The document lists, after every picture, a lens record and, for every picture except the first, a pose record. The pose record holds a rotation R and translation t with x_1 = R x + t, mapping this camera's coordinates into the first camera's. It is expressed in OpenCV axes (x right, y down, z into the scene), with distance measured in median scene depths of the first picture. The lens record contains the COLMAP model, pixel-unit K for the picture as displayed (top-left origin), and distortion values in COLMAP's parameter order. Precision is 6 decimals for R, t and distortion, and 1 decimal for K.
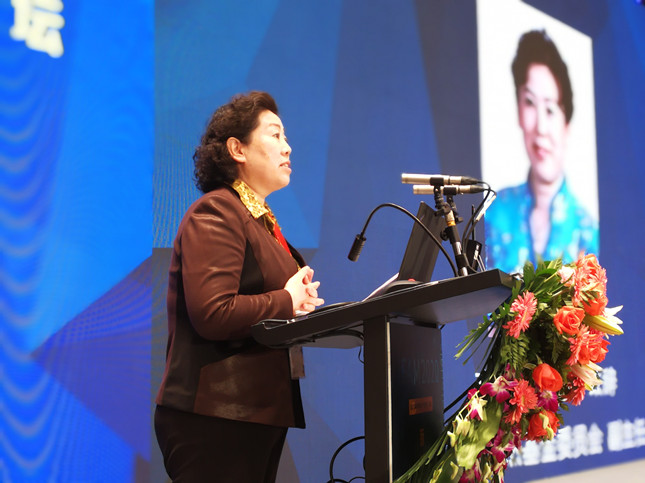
lens RADIAL K [[1026.9, 0, 324.2], [0, 1026.9, 225.6], [0, 0, 1]] dist [0.003068, 0.060174]
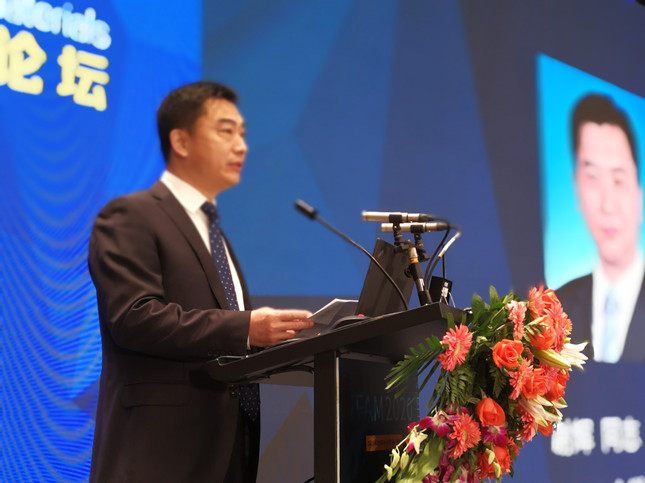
lens RADIAL K [[1026.9, 0, 324.2], [0, 1026.9, 225.6], [0, 0, 1]] dist [0.003068, 0.060174]
pose [[0.996186, -0.013825, -0.086151, 0.140917], [0.009519, 0.998694, -0.050200, 0.015402], [0.086732, 0.049188, 0.995017, -0.014887]]
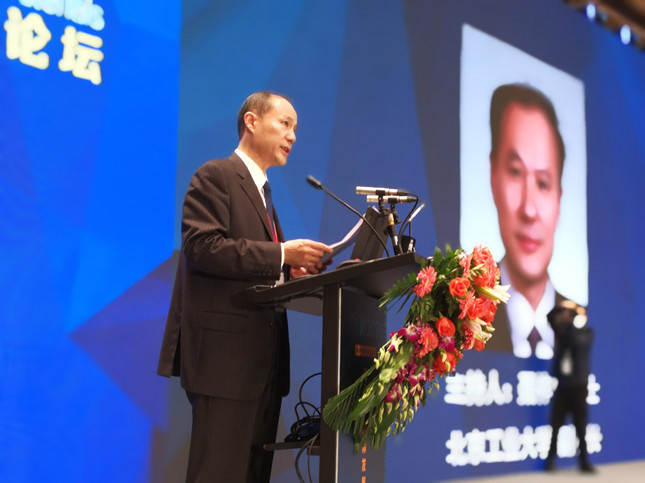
lens RADIAL K [[1005.7, 0, 322.5], [0, 1005.7, 241.5], [0, 0, 1]] dist [0.025676, -0.105360]
pose [[0.999574, 0.025615, -0.013974, 0.056734], [-0.025646, 0.999669, -0.002008, 0.032393], [0.013918, 0.002365, 0.999900, -0.432695]]
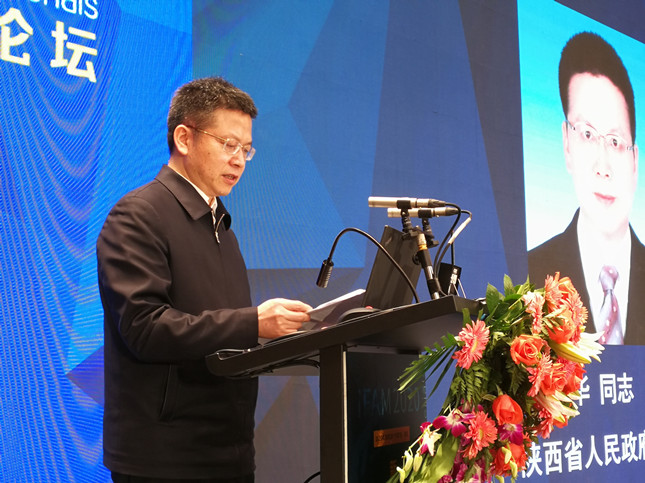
lens RADIAL K [[1005.7, 0, 322.5], [0, 1005.7, 241.5], [0, 0, 1]] dist [0.025676, -0.105360]
pose [[0.996750, -0.015931, -0.078962, 0.119738], [0.015741, 0.999872, -0.003032, -0.006944], [0.079001, 0.001779, 0.996873, 0.057719]]
